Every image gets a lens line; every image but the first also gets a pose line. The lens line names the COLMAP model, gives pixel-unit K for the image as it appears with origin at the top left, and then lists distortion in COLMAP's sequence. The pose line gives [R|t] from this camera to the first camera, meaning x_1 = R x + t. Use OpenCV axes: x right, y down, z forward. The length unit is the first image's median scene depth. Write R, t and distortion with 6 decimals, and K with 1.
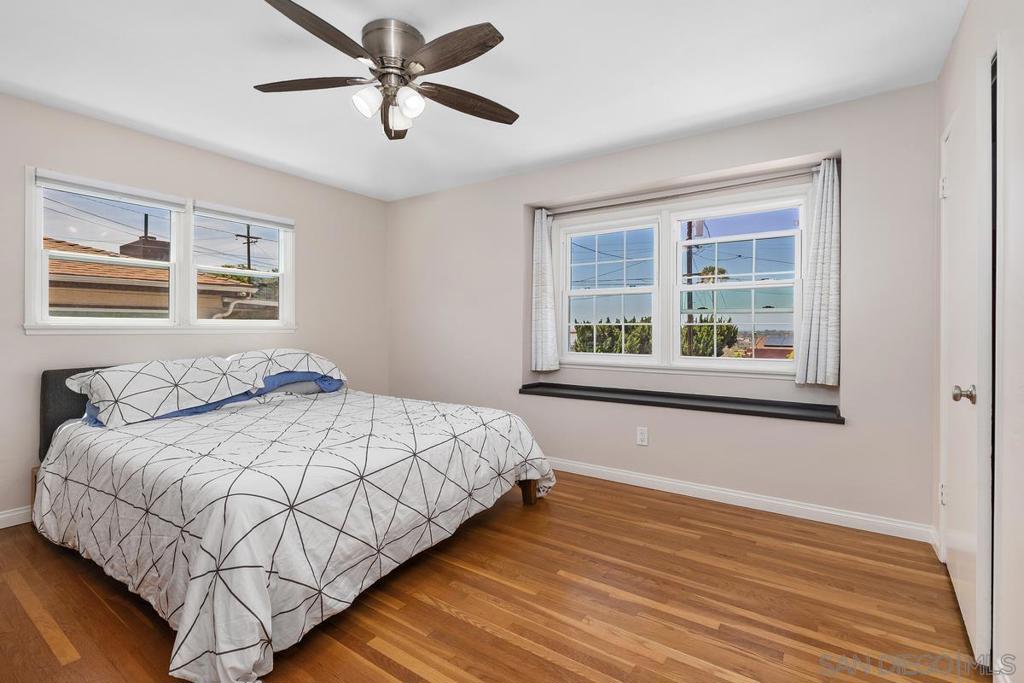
lens RADIAL K [[471.9, 0, 510.7], [0, 471.9, 330.4], [0, 0, 1]] dist [-0.000112, 0.000063]
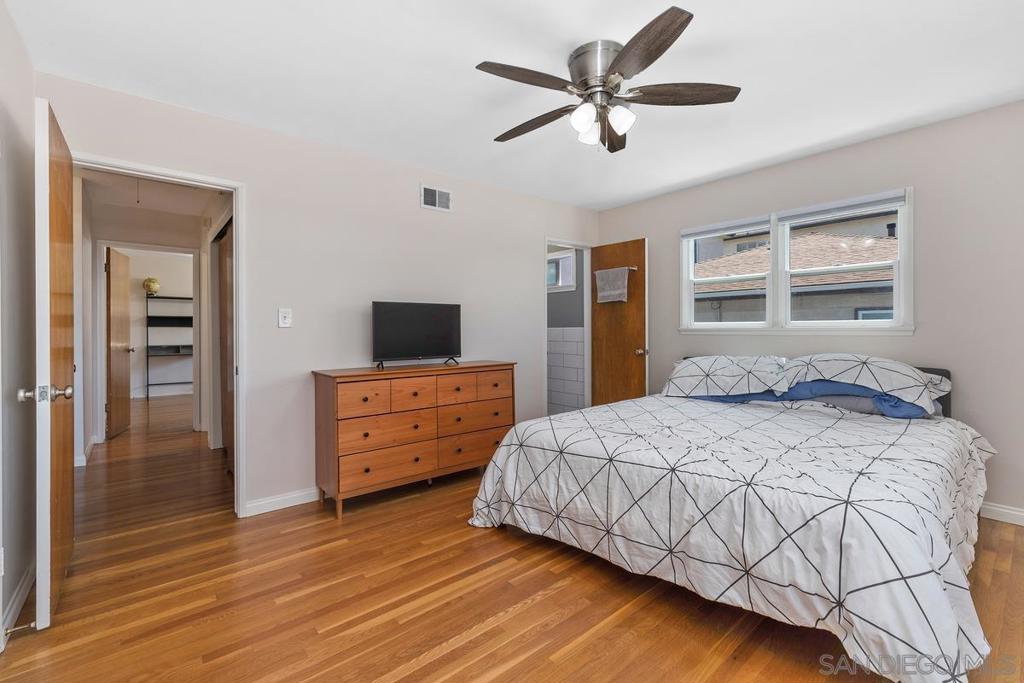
lens RADIAL K [[452.5, 0, 512.8], [0, 452.5, 327.1], [0, 0, 1]] dist [0.012302, 0.000165]
pose [[-0.274668, -0.003984, -0.961531, 0.639953], [-0.000424, 0.999992, -0.004022, -0.007765], [0.961539, -0.000697, -0.274667, 0.891000]]
